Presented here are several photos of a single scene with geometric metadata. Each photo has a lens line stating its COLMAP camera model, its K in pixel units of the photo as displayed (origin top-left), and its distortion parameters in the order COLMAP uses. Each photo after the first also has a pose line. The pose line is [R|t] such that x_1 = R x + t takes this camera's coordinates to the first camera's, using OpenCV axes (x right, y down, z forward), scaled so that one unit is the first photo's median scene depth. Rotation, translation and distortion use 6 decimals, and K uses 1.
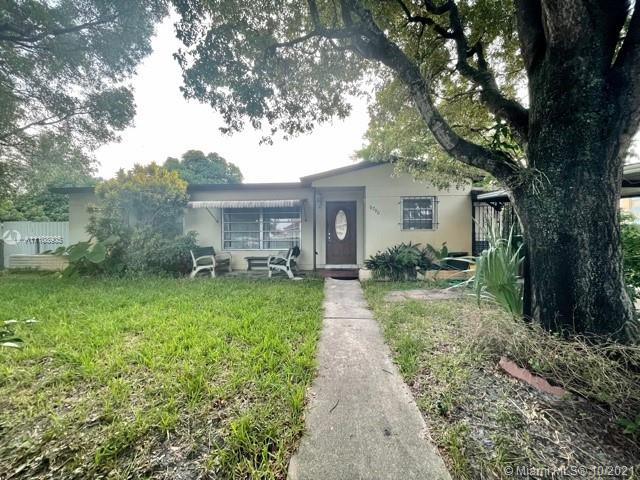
lens RADIAL K [[255.1, 0, 316.7], [0, 255.1, 239.5], [0, 0, 1]] dist [-0.008418, 0.000240]
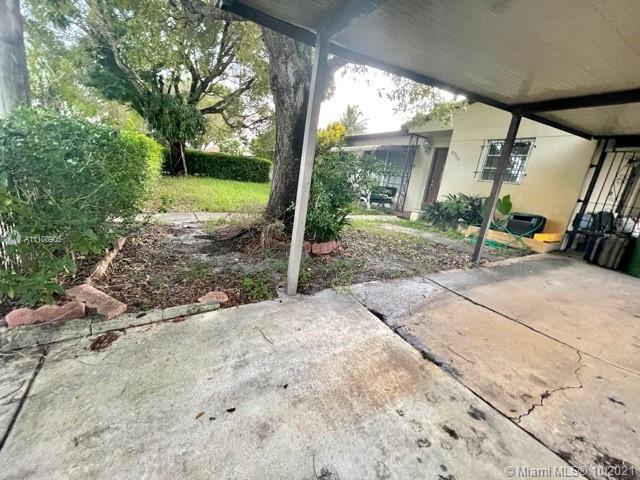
lens RADIAL K [[255.1, 0, 316.7], [0, 255.1, 239.5], [0, 0, 1]] dist [-0.008418, 0.000240]
pose [[0.543535, 0.275381, -0.792928, 0.788169], [-0.137637, 0.961106, 0.239441, 0.027429], [0.828025, -0.021009, 0.560297, 0.046872]]
